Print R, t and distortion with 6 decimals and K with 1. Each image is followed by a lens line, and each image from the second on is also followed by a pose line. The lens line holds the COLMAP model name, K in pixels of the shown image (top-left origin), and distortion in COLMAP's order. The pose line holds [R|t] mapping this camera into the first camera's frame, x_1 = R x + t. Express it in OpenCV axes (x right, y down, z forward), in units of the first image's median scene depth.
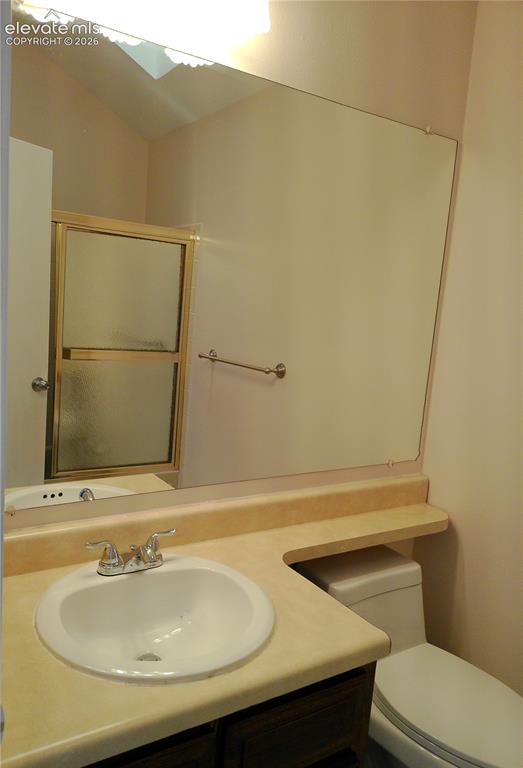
lens RADIAL K [[546.9, 0, 227.2], [0, 546.9, 385.8], [0, 0, 1]] dist [0.066540, -0.084189]
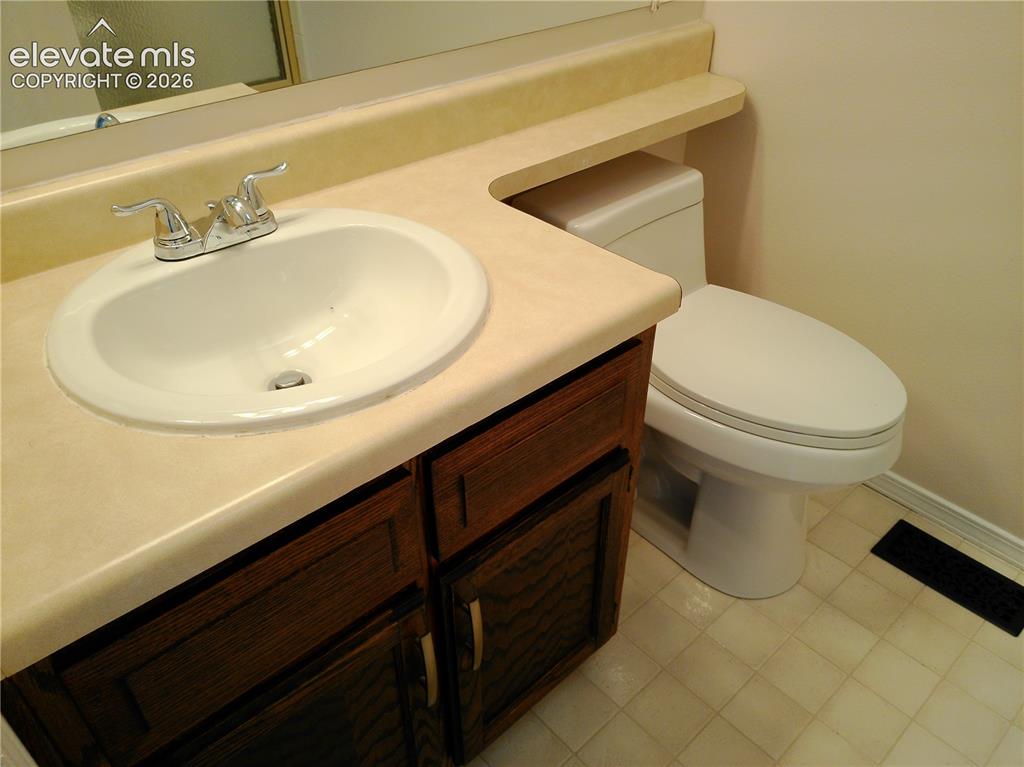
lens RADIAL K [[815.6, 0, 514.4], [0, 815.6, 391.9], [0, 0, 1]] dist [0.124415, -0.133969]
pose [[0.981339, -0.167556, 0.094331, 0.010672], [0.098308, 0.858818, 0.502759, 0.068414], [-0.165254, -0.484104, 0.859264, 0.159843]]
